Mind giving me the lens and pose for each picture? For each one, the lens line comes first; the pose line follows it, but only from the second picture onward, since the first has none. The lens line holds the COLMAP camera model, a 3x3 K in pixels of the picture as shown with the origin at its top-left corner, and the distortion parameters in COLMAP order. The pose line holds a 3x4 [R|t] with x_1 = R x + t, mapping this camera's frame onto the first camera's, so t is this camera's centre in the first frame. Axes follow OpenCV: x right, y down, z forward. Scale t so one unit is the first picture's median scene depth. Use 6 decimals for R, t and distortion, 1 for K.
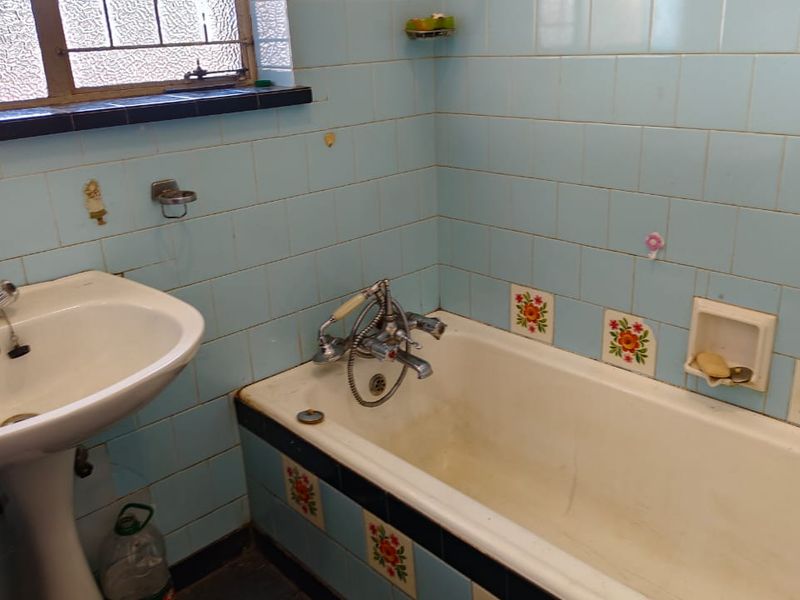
lens RADIAL K [[717.7, 0, 402.9], [0, 717.7, 297.2], [0, 0, 1]] dist [0.022955, -0.023948]
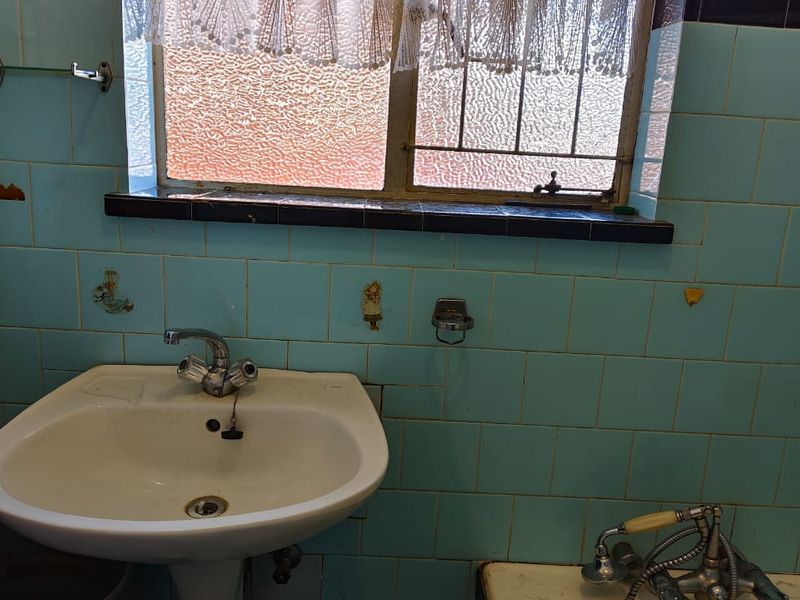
lens RADIAL K [[717.7, 0, 398.2], [0, 717.7, 307.6], [0, 0, 1]] dist [0.022955, -0.023948]
pose [[0.742823, 0.236402, -0.626361, 0.148765], [-0.315654, 0.948735, -0.016272, -0.106721], [0.590404, 0.209801, 0.779363, 0.262460]]
